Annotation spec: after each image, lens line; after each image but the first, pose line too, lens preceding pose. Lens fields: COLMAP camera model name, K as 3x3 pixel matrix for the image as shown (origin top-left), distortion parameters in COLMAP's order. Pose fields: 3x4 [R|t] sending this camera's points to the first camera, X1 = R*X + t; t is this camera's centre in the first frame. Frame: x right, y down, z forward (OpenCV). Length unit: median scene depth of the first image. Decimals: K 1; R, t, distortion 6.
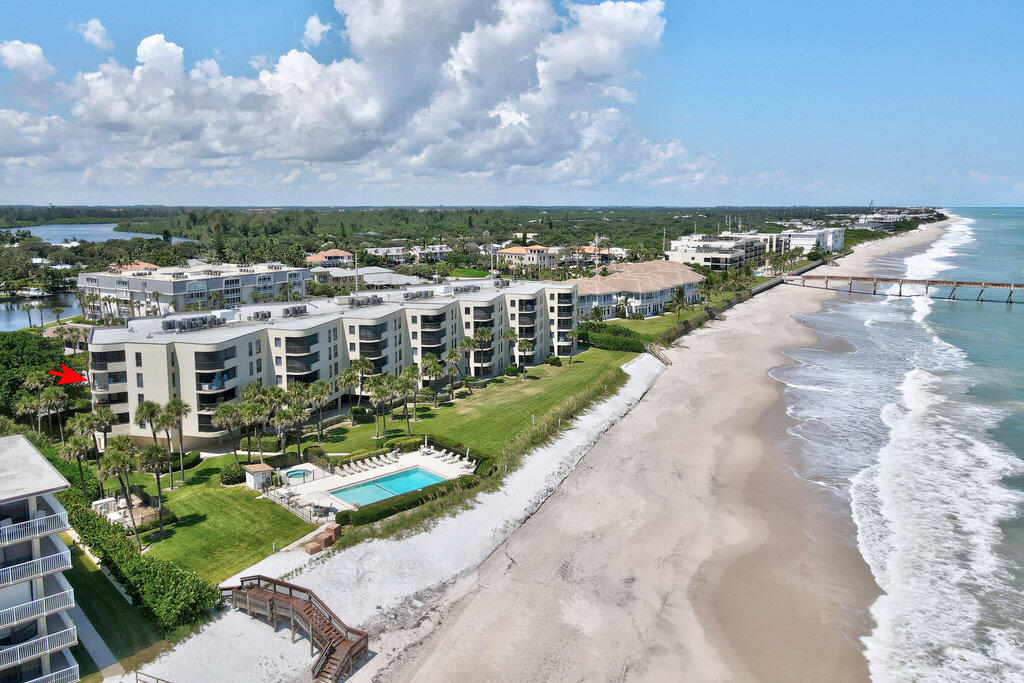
lens RADIAL K [[755.8, 0, 510.2], [0, 755.8, 305.0], [0, 0, 1]] dist [0.004465, 0.019799]
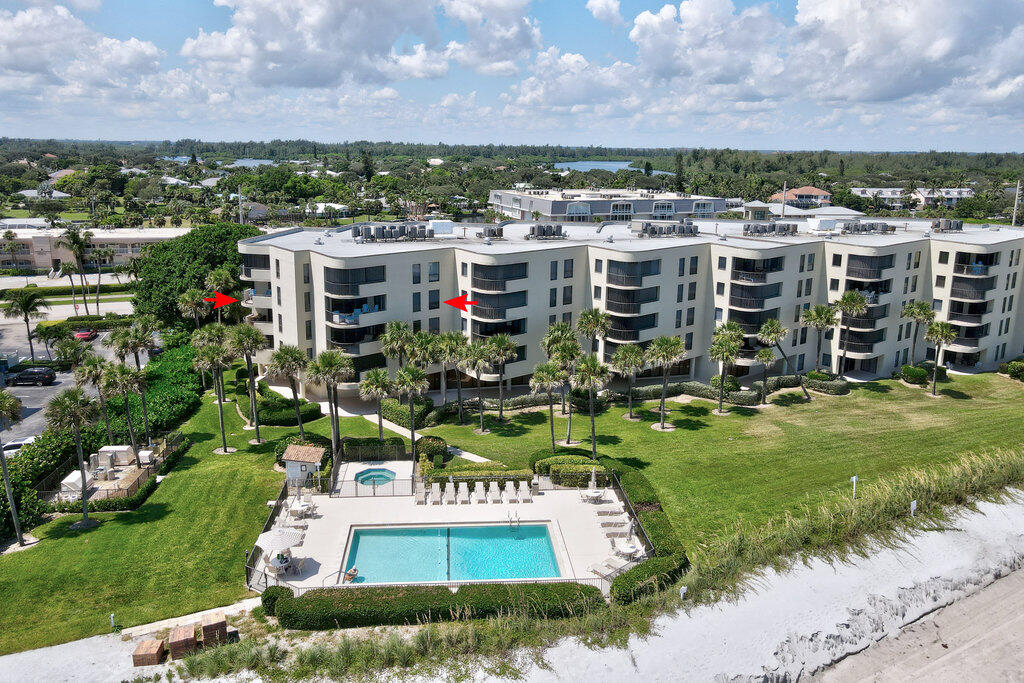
lens RADIAL K [[755.8, 0, 507.2], [0, 755.8, 316.5], [0, 0, 1]] dist [0.004465, 0.019799]
pose [[0.783401, 0.146450, -0.604015, 0.135712], [-0.094521, 0.988611, 0.117106, 0.008371], [0.614286, -0.034649, 0.788322, 0.493271]]
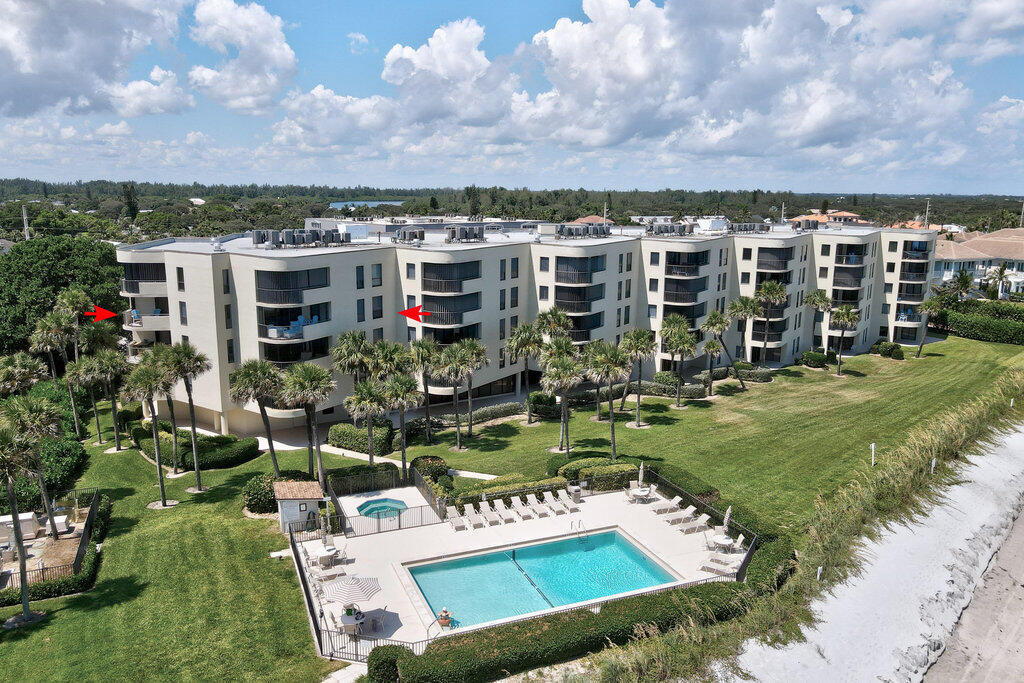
lens RADIAL K [[755.8, 0, 507.7], [0, 755.8, 347.8], [0, 0, 1]] dist [0.004465, 0.019799]
pose [[0.934963, 0.078856, -0.345869, -0.026582], [-0.053964, 0.995249, 0.081033, 0.057356], [0.350616, -0.057098, 0.934777, 0.470233]]
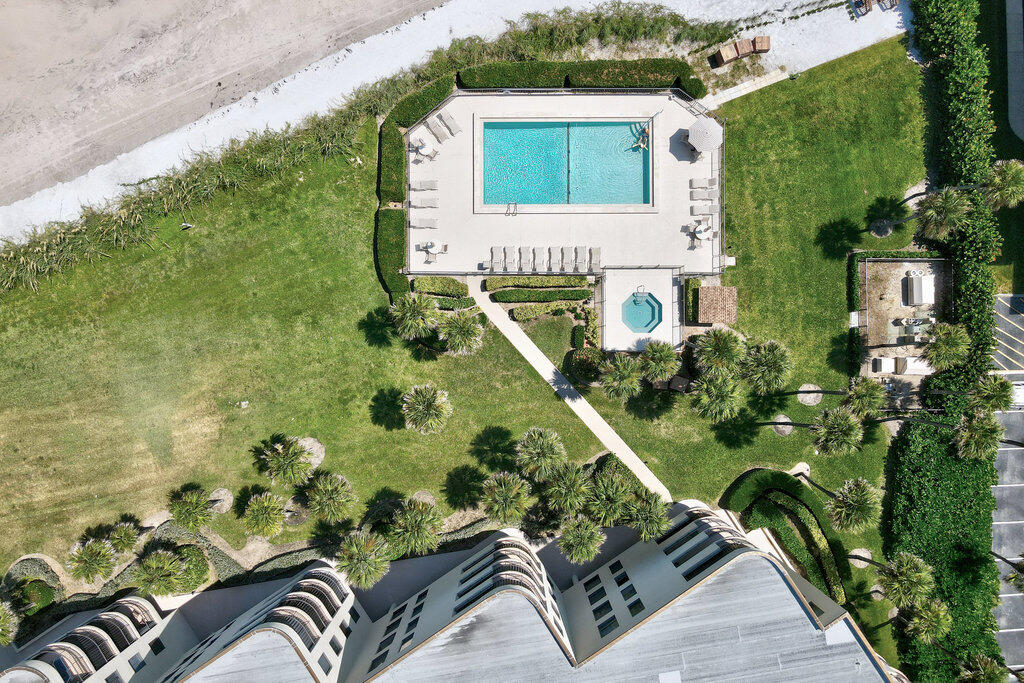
lens RADIAL K [[755.8, 0, 510.4], [0, 755.8, 339.1], [0, 0, 1]] dist [0.004465, 0.019799]
pose [[-0.729951, -0.683346, 0.014457, -0.191482], [0.095282, -0.080789, 0.992167, -0.345749], [-0.676825, 0.725611, 0.124083, 0.858138]]
